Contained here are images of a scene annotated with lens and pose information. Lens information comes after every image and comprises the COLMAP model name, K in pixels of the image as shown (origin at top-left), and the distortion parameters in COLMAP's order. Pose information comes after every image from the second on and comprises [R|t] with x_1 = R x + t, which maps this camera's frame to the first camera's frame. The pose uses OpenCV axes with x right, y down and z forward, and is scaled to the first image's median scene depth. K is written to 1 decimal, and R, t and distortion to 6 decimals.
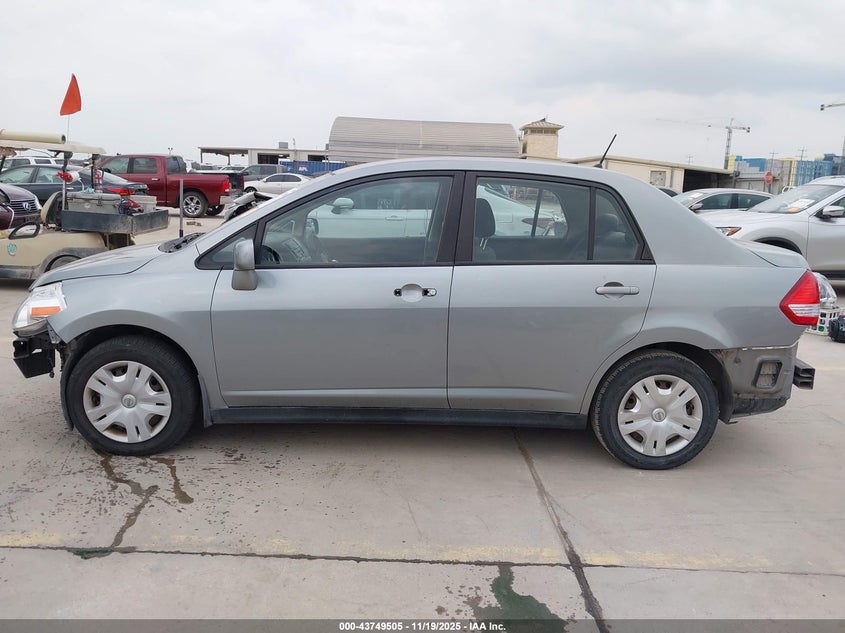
lens RADIAL K [[667.7, 0, 422.5], [0, 667.7, 316.5], [0, 0, 1]] dist [0.008253, -0.001986]
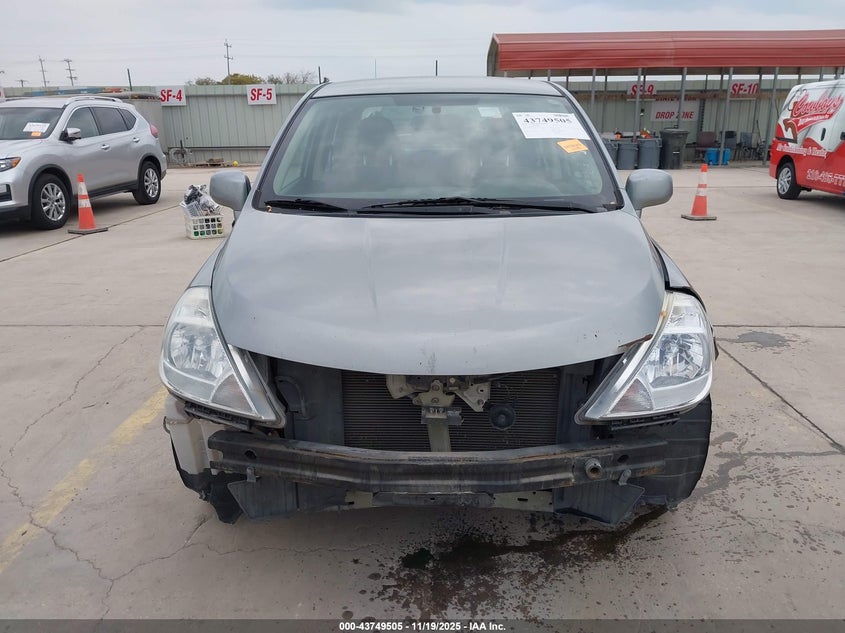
lens RADIAL K [[667.7, 0, 422.5], [0, 667.7, 316.5], [0, 0, 1]] dist [0.008253, -0.001986]
pose [[0.043387, -0.314990, 0.948103, -1.173314], [0.211122, 0.930456, 0.299466, -0.258860], [-0.976496, 0.187172, 0.106871, 1.227366]]
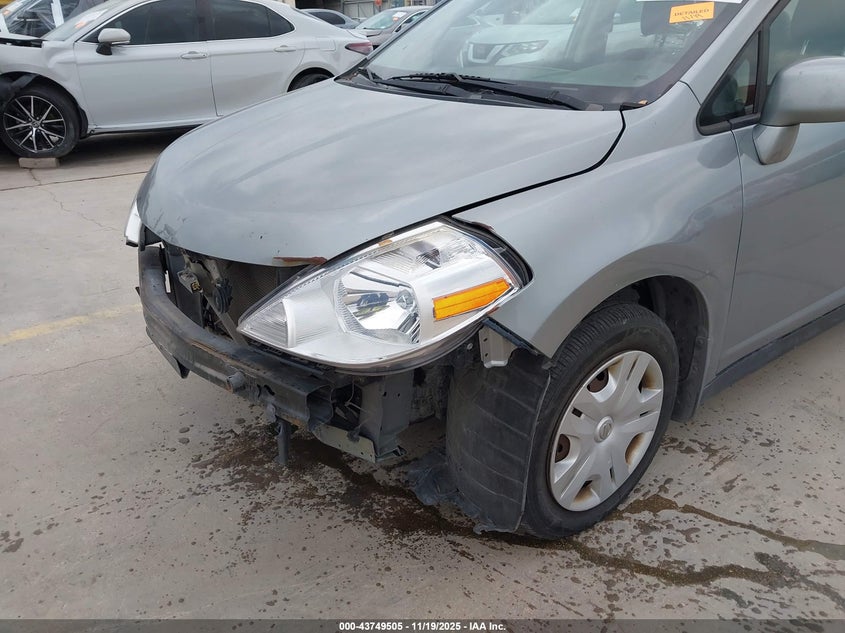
lens RADIAL K [[667.7, 0, 422.5], [0, 667.7, 316.5], [0, 0, 1]] dist [0.008253, -0.001986]
pose [[0.812486, -0.273536, 0.514824, -0.823801], [0.151060, 0.951710, 0.267262, -0.107671], [-0.563069, -0.139377, 0.814572, 0.730086]]
